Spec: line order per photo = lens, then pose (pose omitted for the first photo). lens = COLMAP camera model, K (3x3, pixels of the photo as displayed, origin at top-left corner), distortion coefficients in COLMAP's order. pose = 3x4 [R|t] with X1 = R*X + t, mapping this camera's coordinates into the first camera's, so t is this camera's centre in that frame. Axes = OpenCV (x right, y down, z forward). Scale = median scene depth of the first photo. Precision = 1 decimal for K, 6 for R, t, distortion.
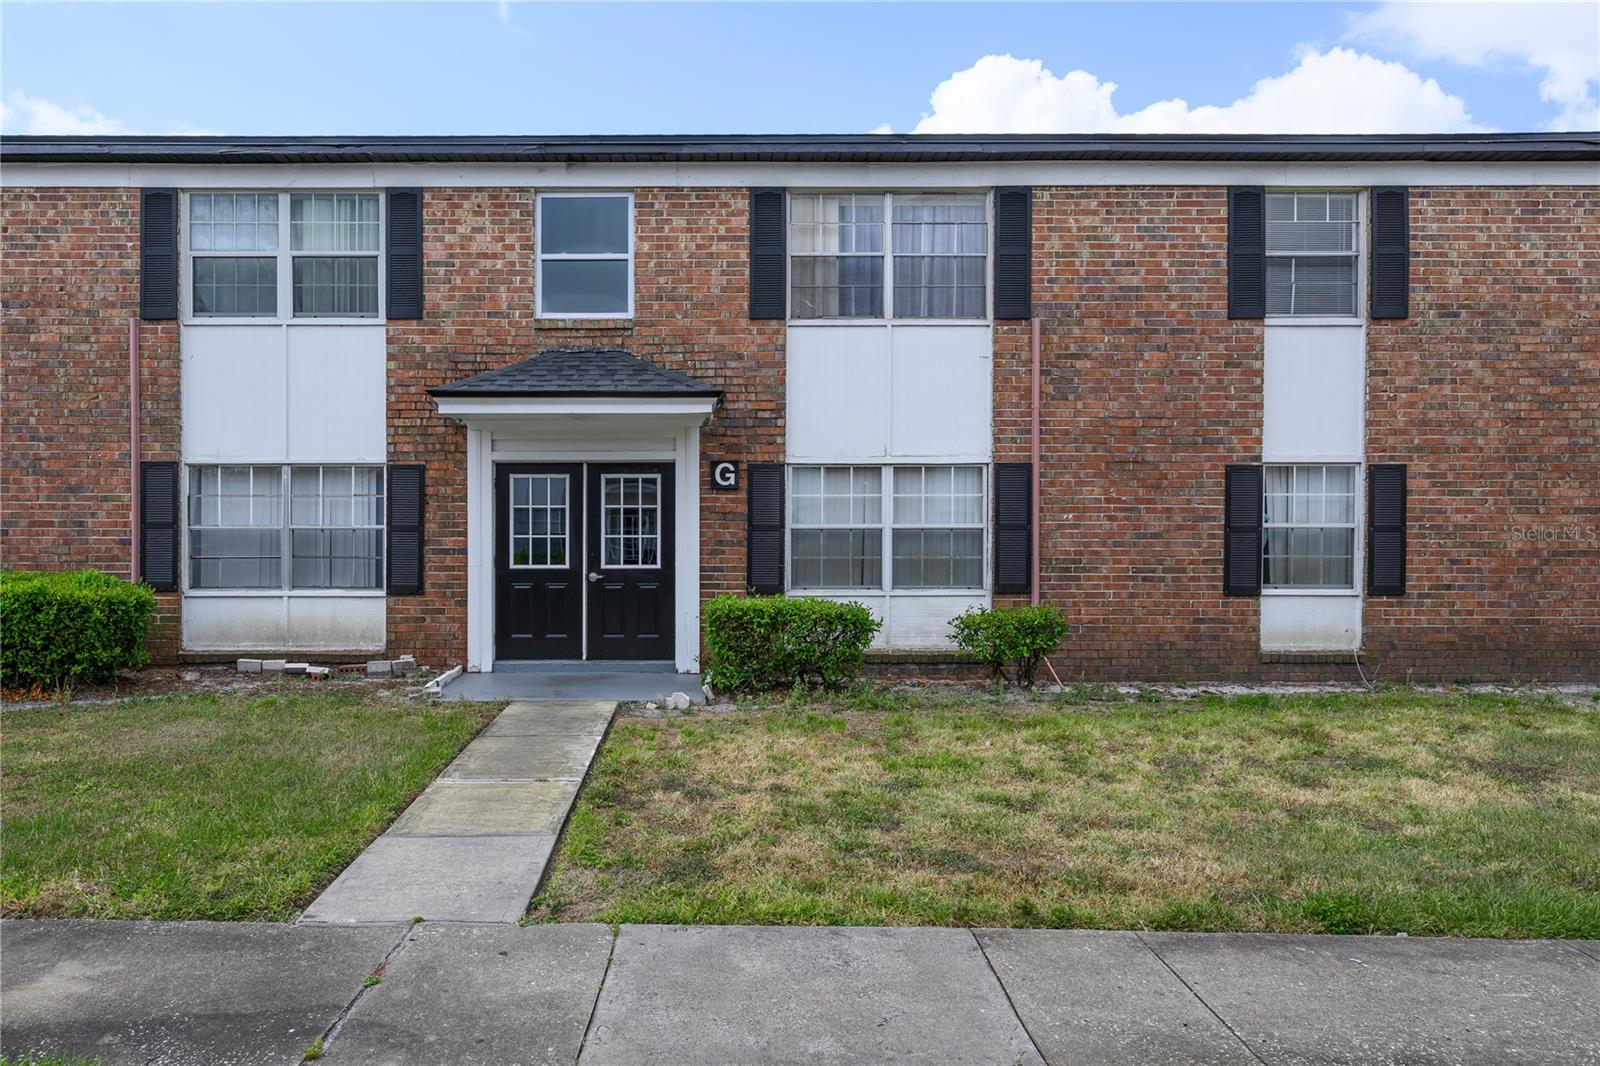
lens RADIAL K [[1450.6, 0, 758.4], [0, 1450.6, 518.8], [0, 0, 1]] dist [-0.002037, 0.000000]
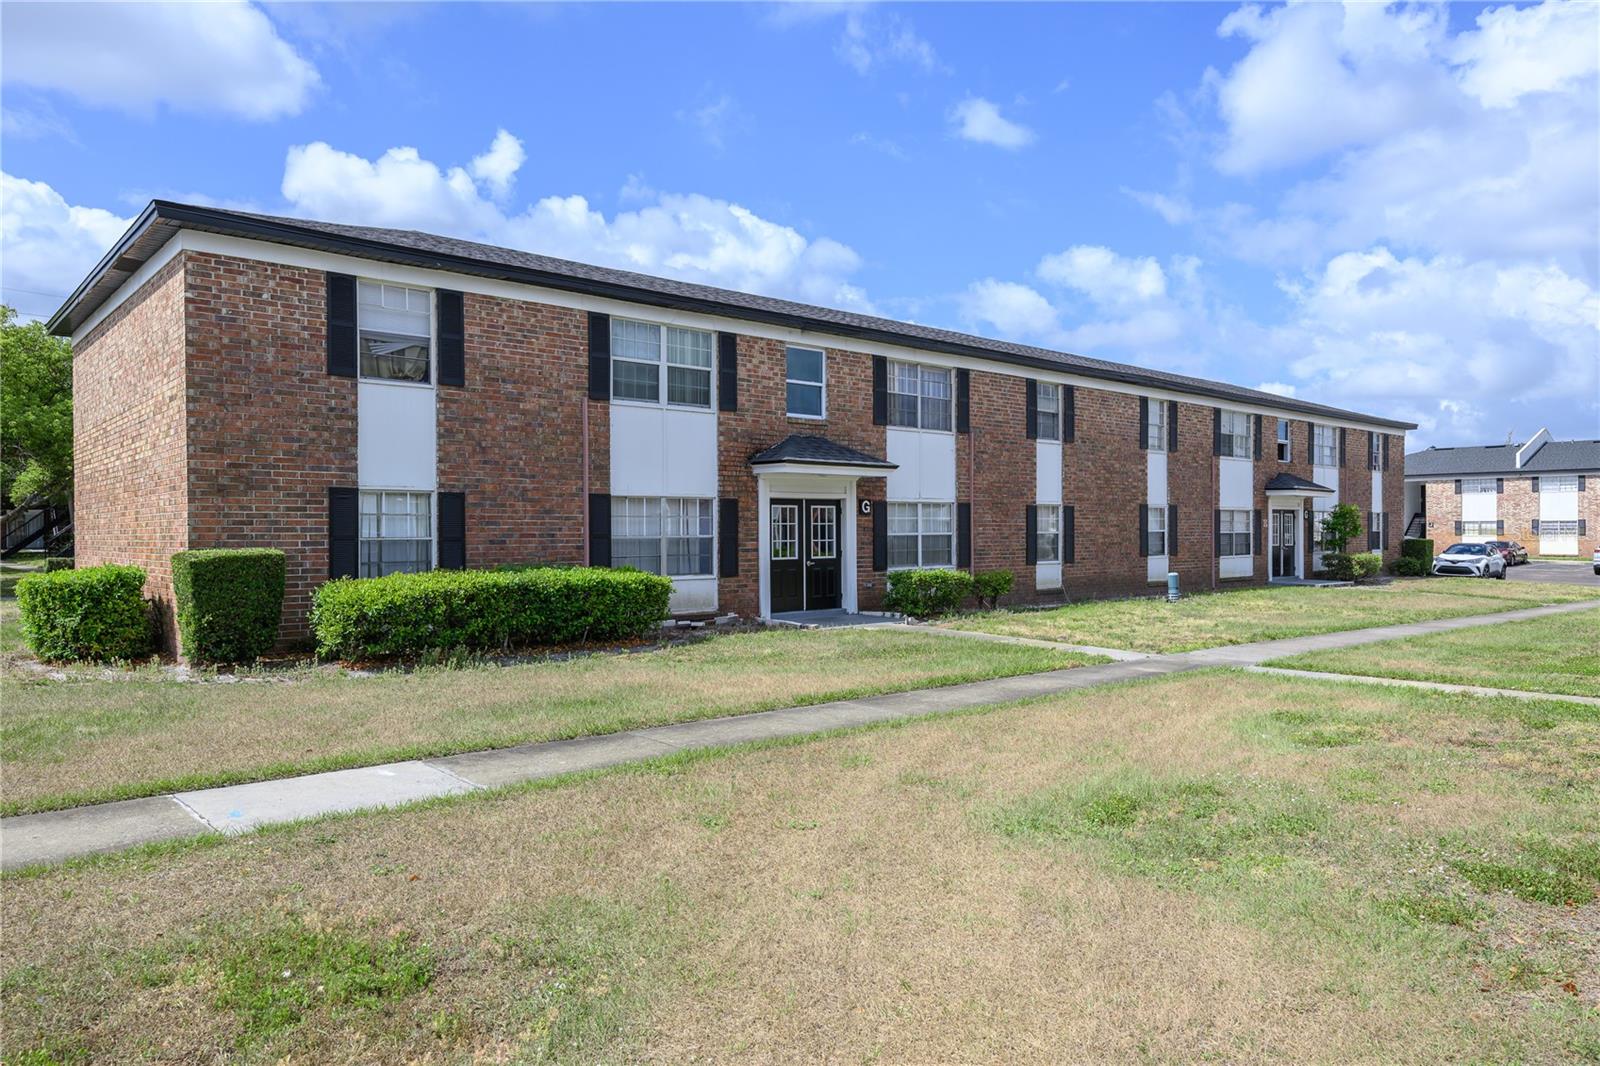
lens RADIAL K [[1068.6, 0, 815.5], [0, 1068.6, 520.2], [0, 0, 1]] dist [-0.032799, -0.000966]
pose [[0.734872, 0.003161, 0.678198, -1.000923], [0.002683, 0.999968, -0.007569, -0.002908], [-0.678201, 0.007382, 0.734840, 0.031673]]
